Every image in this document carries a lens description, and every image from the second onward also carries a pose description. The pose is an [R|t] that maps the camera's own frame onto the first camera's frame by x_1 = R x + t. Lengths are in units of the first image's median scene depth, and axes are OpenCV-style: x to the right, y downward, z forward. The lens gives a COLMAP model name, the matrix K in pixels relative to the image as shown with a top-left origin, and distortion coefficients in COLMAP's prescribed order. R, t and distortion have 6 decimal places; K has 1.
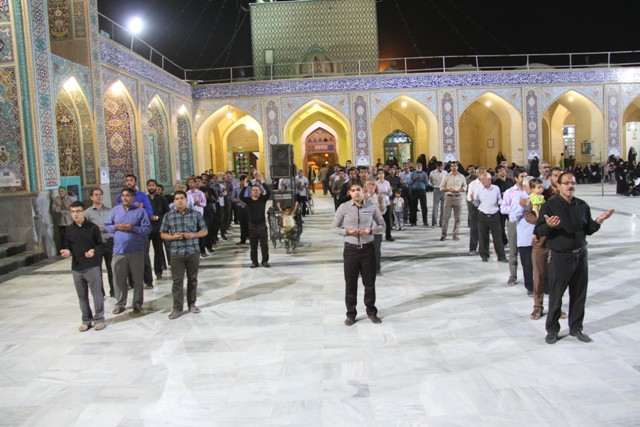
lens RADIAL K [[533.0, 0, 316.9], [0, 533.0, 213.2], [0, 0, 1]] dist [-0.142069, 0.076374]
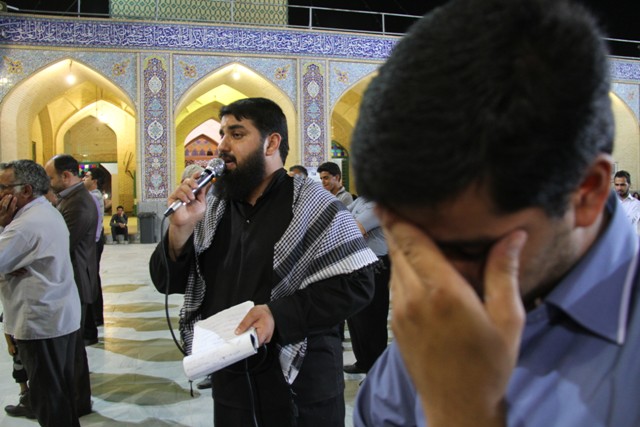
lens RADIAL K [[533.0, 0, 324.4], [0, 533.0, 219.2], [0, 0, 1]] dist [-0.142069, 0.076374]
pose [[0.953739, 0.018908, 0.300040, -0.076765], [-0.004355, 0.998785, -0.049097, -0.023289], [-0.300604, 0.045519, 0.952662, 0.449363]]
